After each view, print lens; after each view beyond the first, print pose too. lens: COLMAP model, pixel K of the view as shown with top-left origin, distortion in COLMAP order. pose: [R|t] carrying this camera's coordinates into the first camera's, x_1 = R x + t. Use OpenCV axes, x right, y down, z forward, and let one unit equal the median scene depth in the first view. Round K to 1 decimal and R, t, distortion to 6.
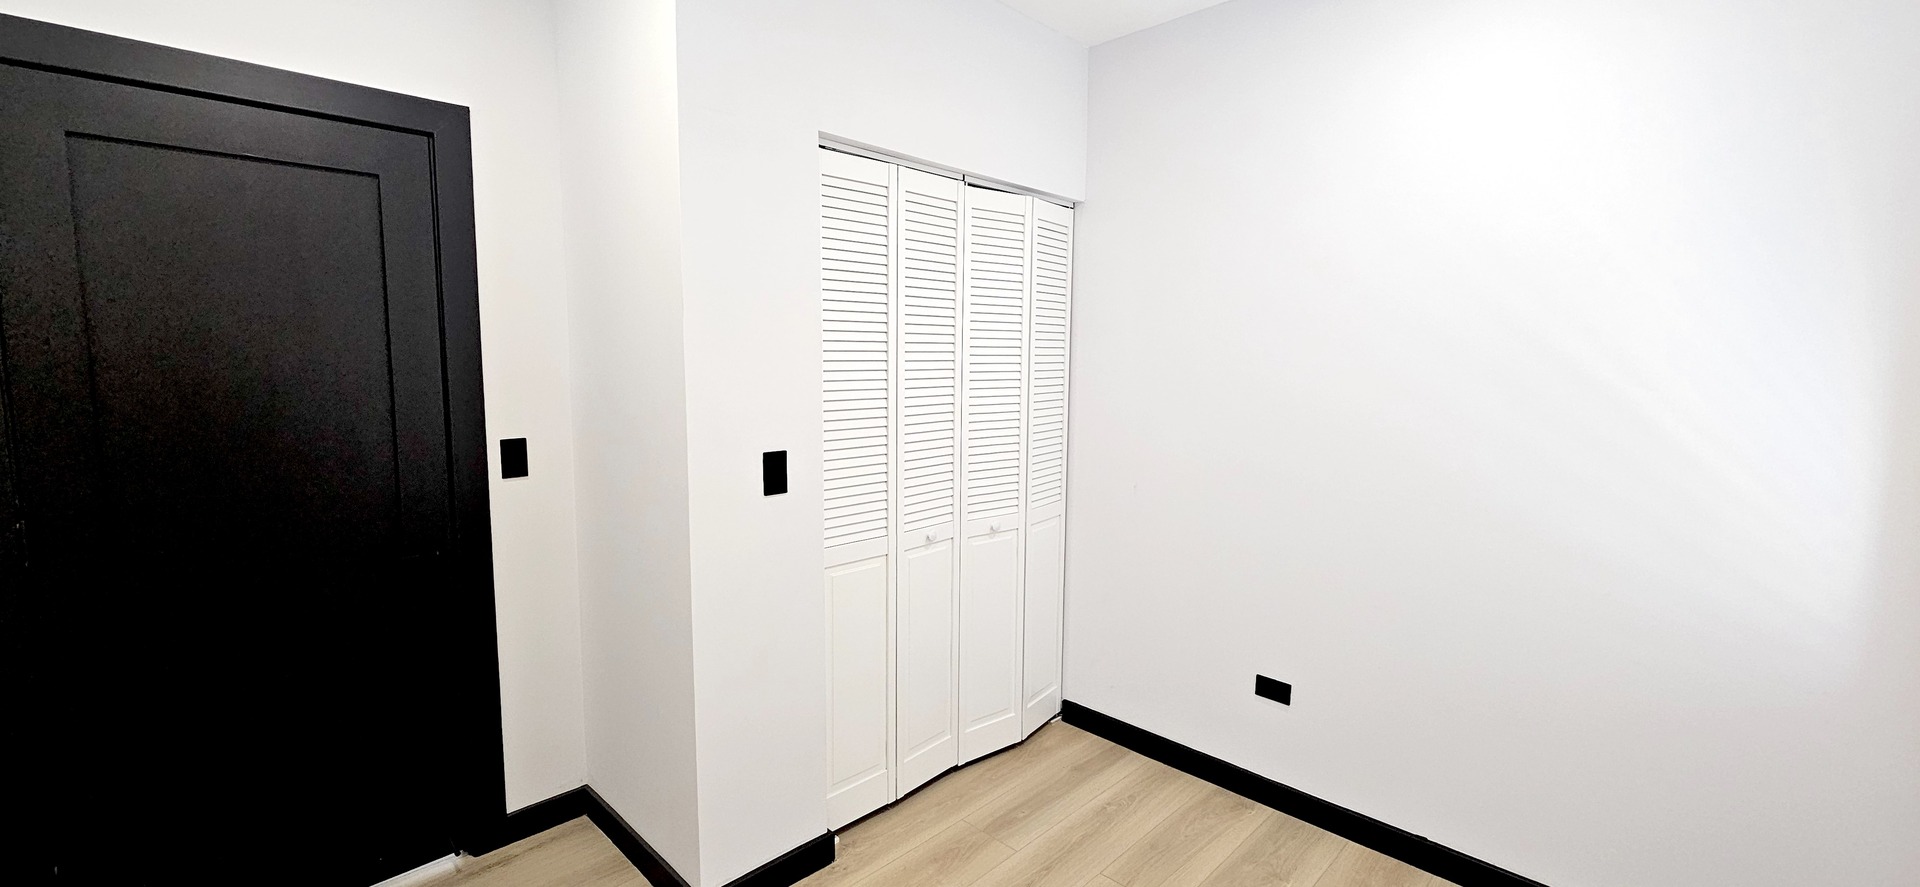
lens RADIAL K [[794.0, 0, 955.3], [0, 794.0, 445.7], [0, 0, 1]] dist [-0.004329, -0.000487]
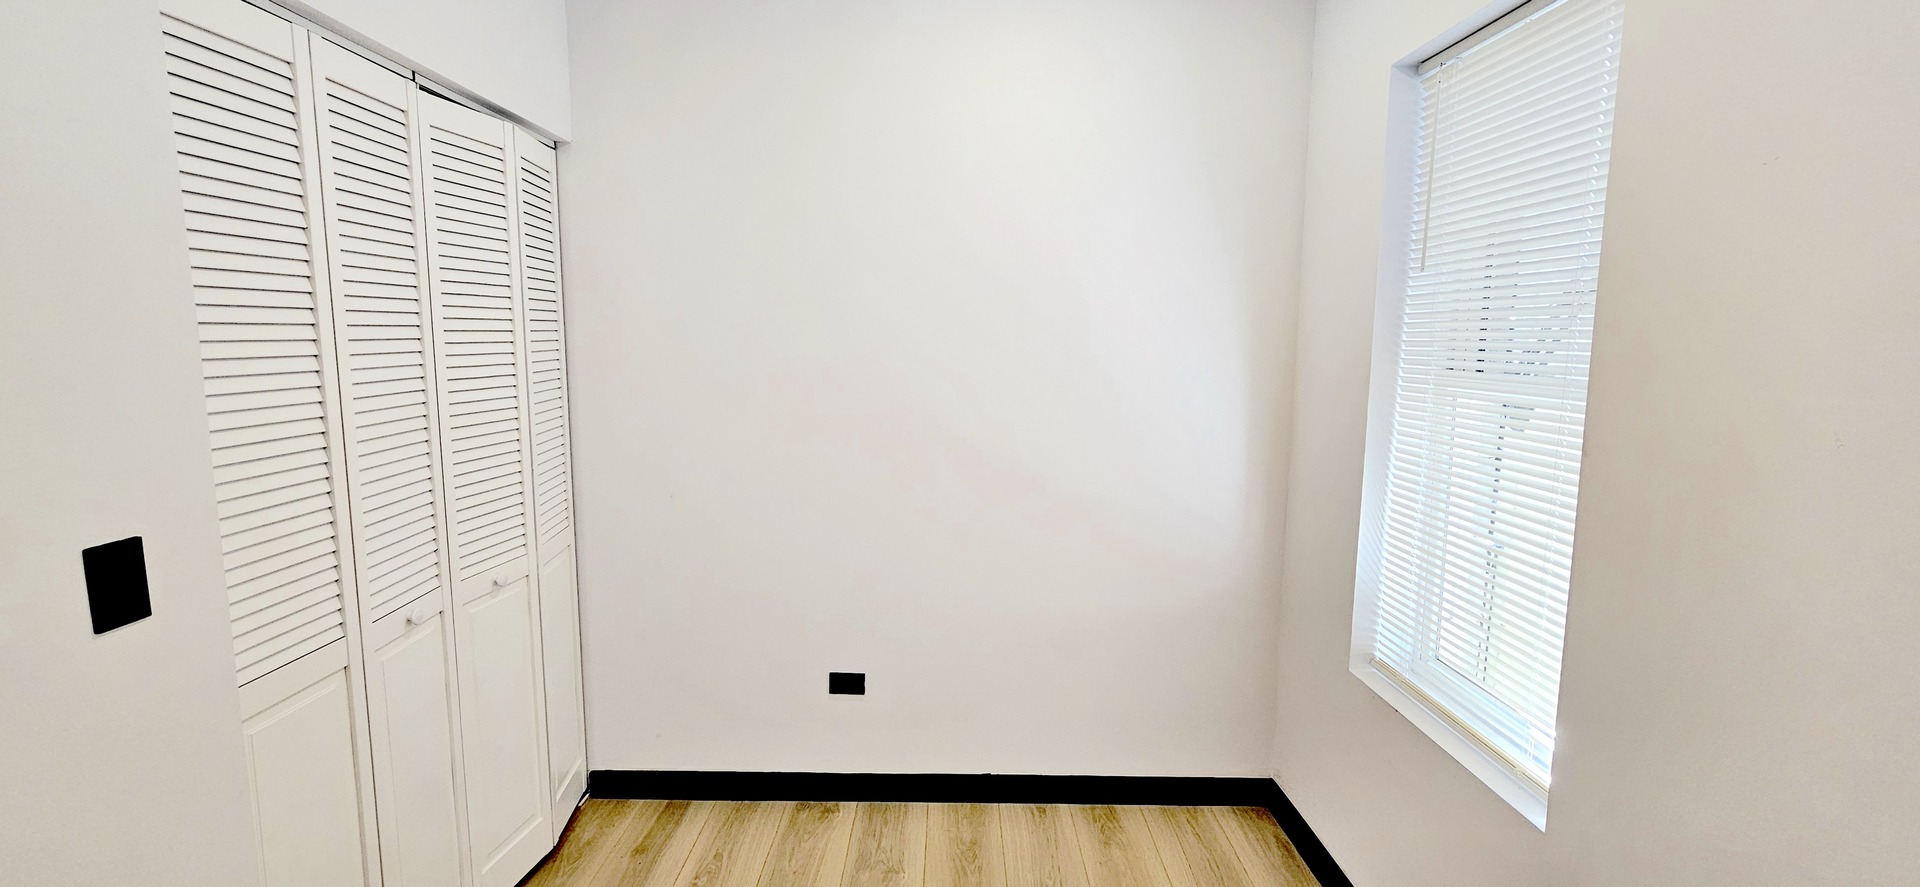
lens RADIAL K [[794.0, 0, 955.1], [0, 794.0, 437.6], [0, 0, 1]] dist [-0.004329, -0.000487]
pose [[0.709856, -0.097502, 0.697565, -0.150095], [0.081413, 0.995092, 0.056242, -0.035056], [-0.699625, 0.016867, 0.714311, 0.202051]]
